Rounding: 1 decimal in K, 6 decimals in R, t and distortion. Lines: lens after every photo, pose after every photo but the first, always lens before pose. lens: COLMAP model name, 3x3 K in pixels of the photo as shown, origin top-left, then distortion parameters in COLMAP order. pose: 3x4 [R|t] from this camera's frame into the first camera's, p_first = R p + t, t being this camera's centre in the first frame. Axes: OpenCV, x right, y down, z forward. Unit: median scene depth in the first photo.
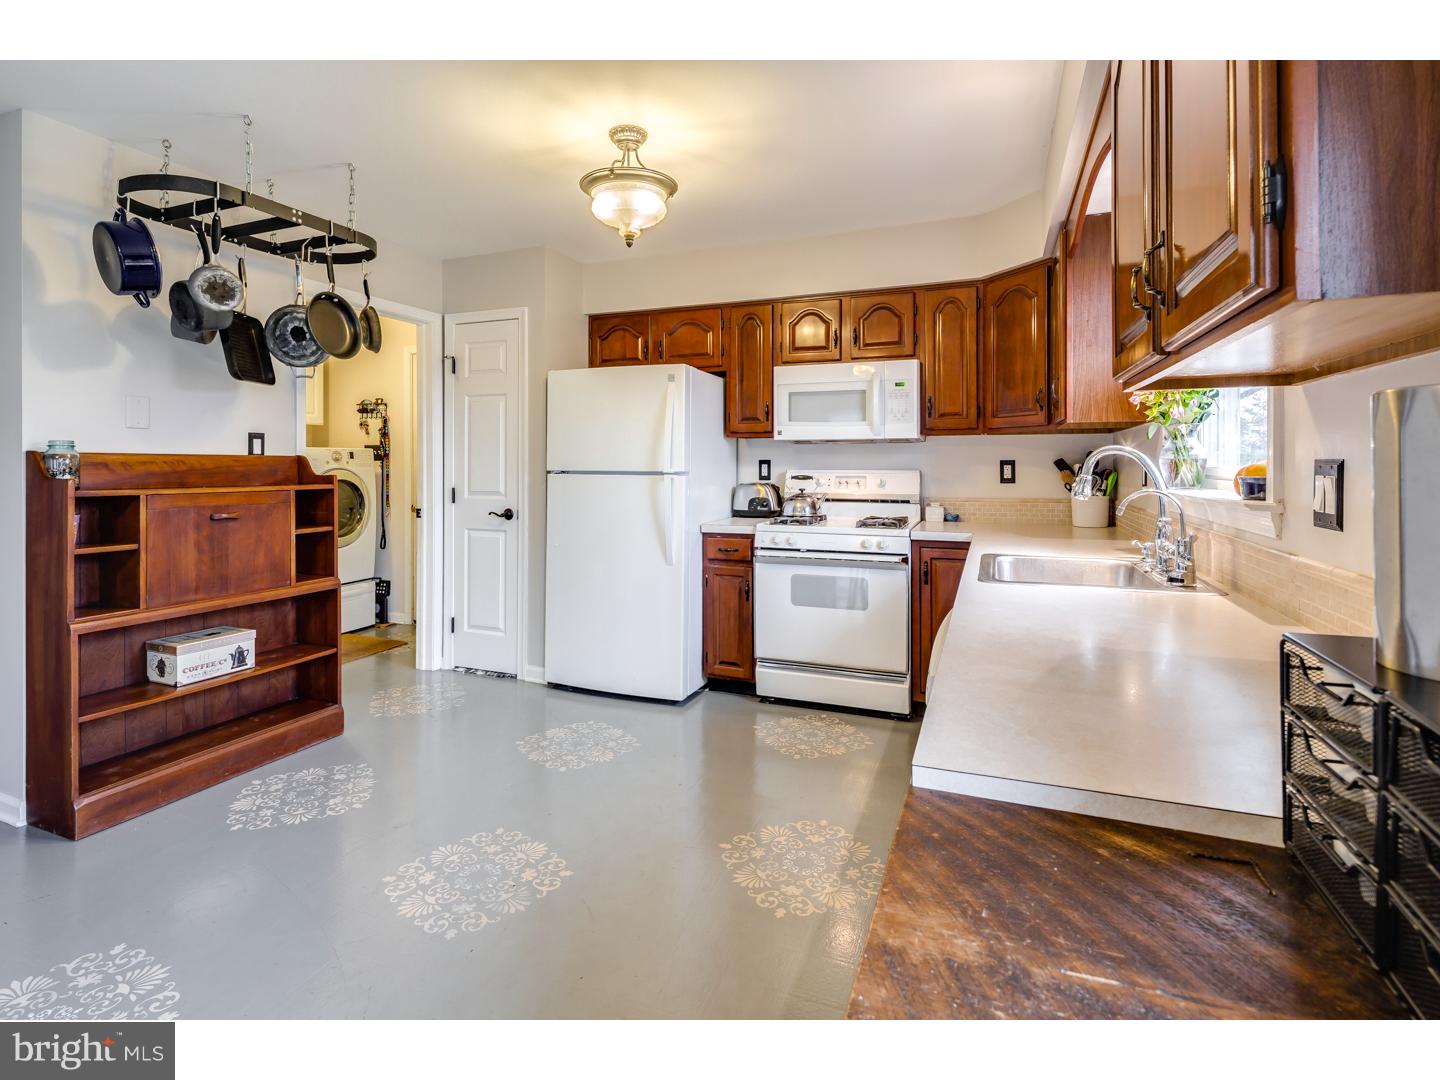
lens RADIAL K [[700.6, 0, 711.6], [0, 700.6, 462.9], [0, 0, 1]] dist [0.001146, -0.000865]
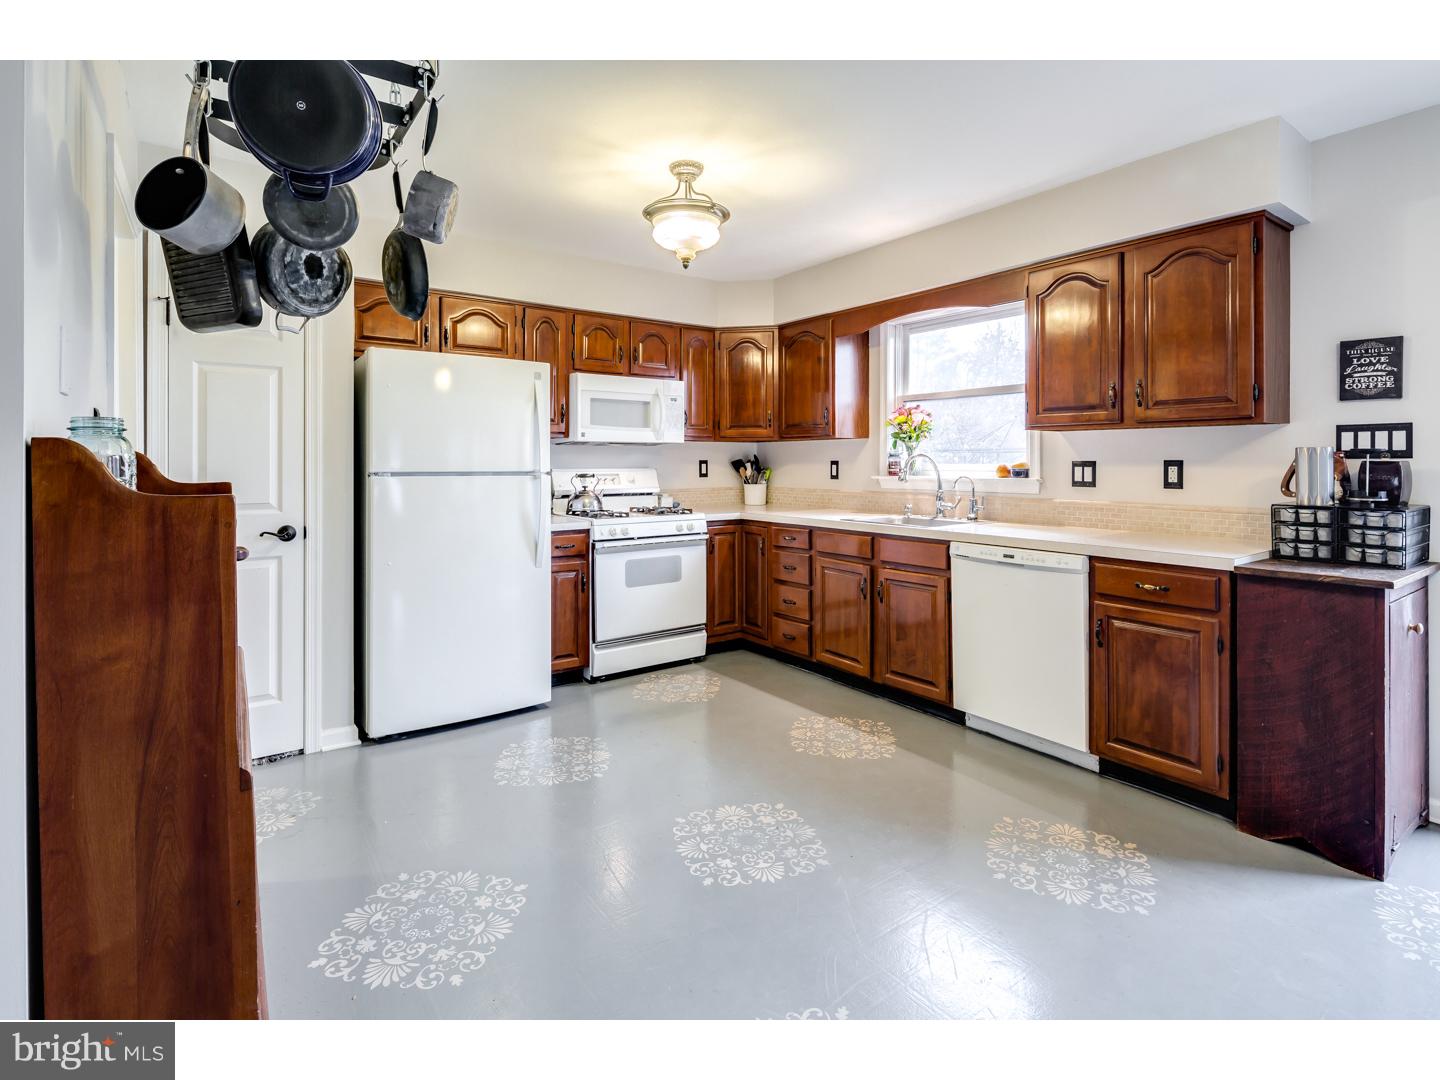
lens RADIAL K [[700.6, 0, 711.6], [0, 700.6, 462.9], [0, 0, 1]] dist [0.001146, -0.000865]
pose [[0.537402, -0.001731, 0.843324, -0.754894], [-0.000513, 0.999997, 0.002379, -0.002065], [-0.843326, -0.001711, 0.537400, 0.268882]]
